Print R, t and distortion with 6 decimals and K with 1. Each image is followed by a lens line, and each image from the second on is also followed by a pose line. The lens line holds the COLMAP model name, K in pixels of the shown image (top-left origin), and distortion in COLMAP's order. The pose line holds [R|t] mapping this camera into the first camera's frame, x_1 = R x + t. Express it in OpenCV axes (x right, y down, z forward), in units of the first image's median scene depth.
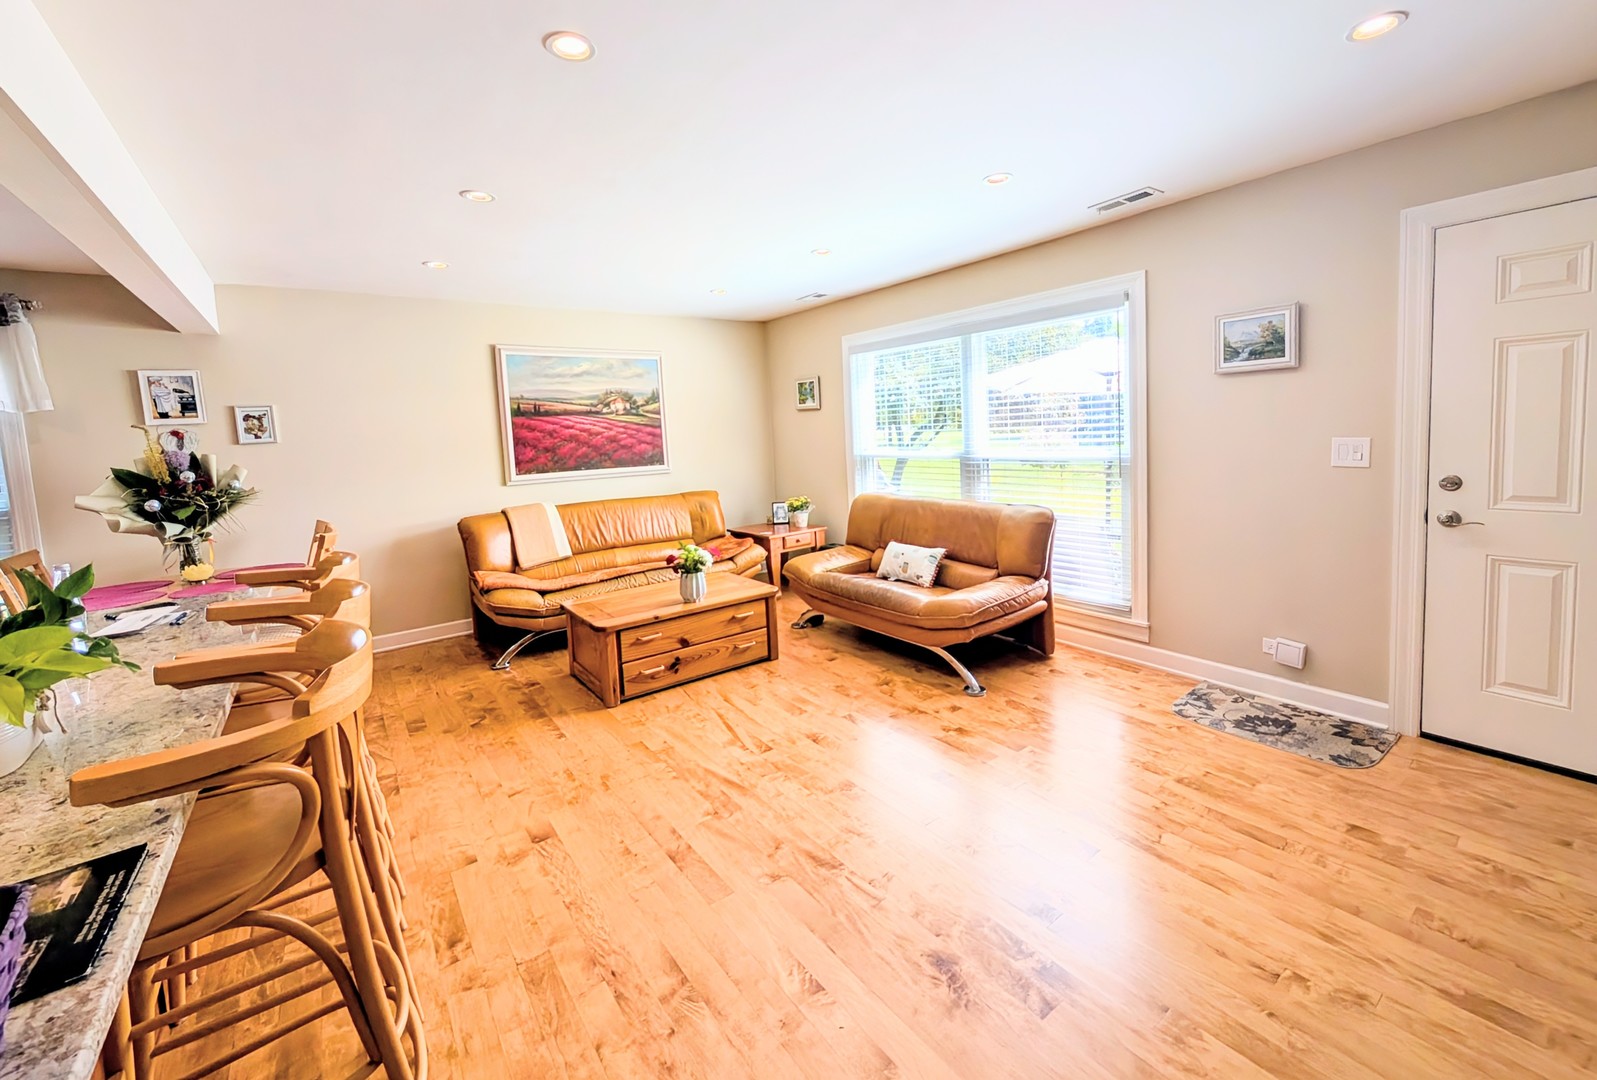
lens RADIAL K [[626.5, 0, 793.2], [0, 626.5, 473.9], [0, 0, 1]] dist [-0.002083, -0.000057]
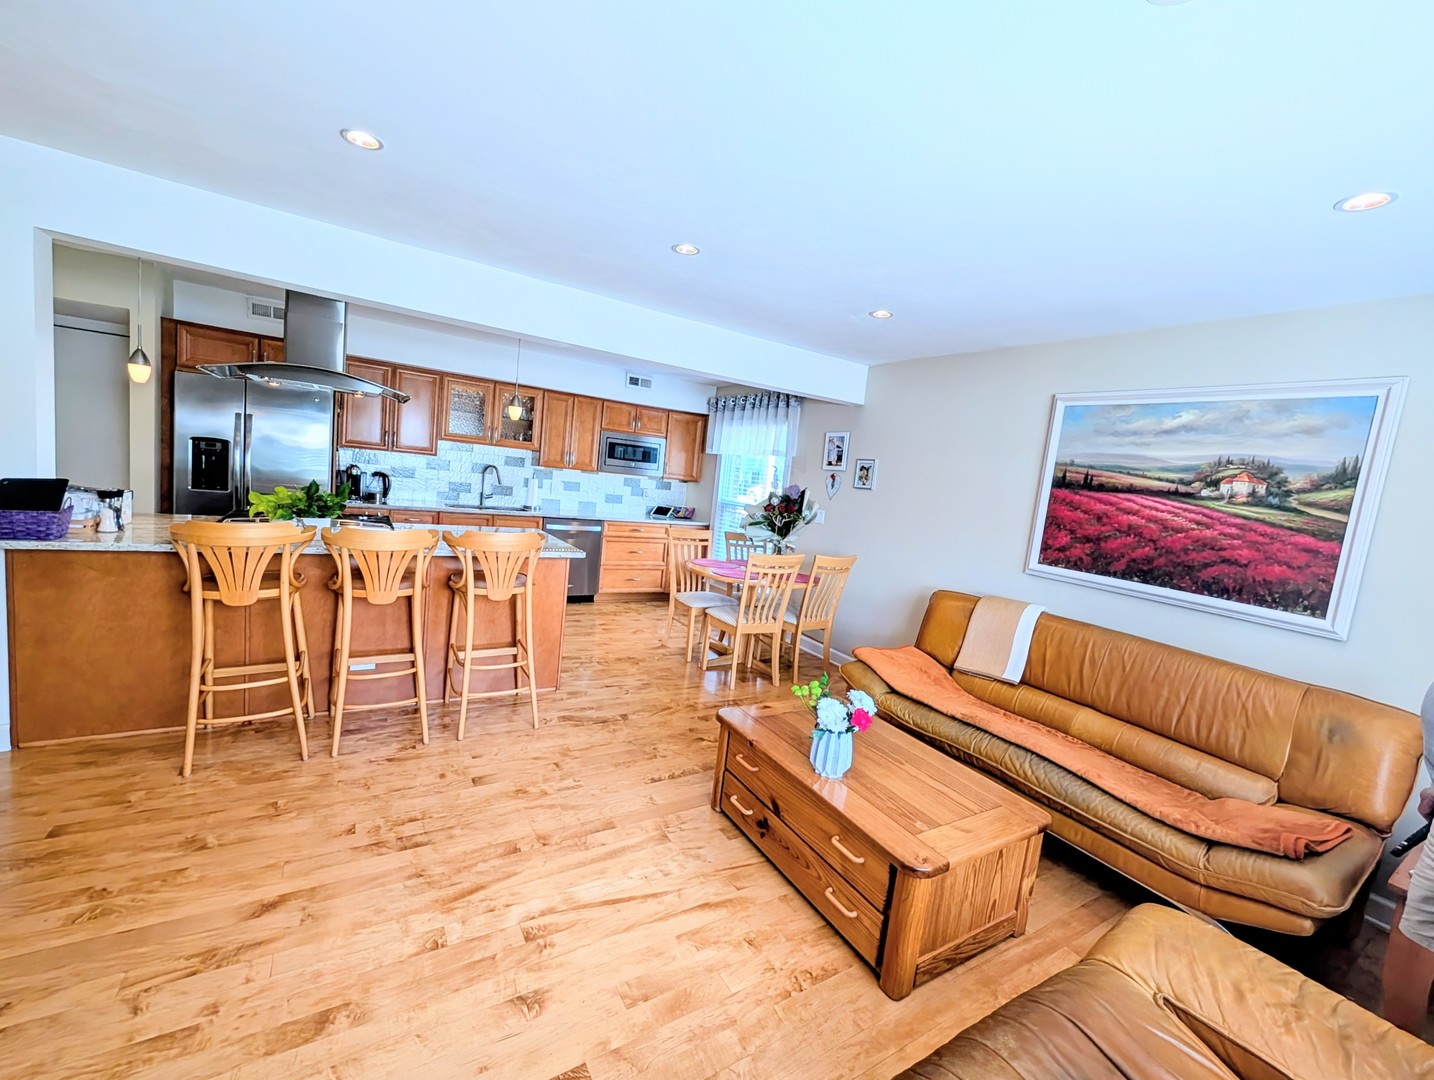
lens RADIAL K [[579.0, 0, 717.0], [0, 579.0, 540.0], [0, 0, 1]] dist [0.000768, 0.000116]
pose [[-0.068872, 0.154657, -0.985565, 0.275819], [-0.174810, 0.970755, 0.164549, -0.071718], [0.982191, 0.183619, -0.039822, 0.617787]]
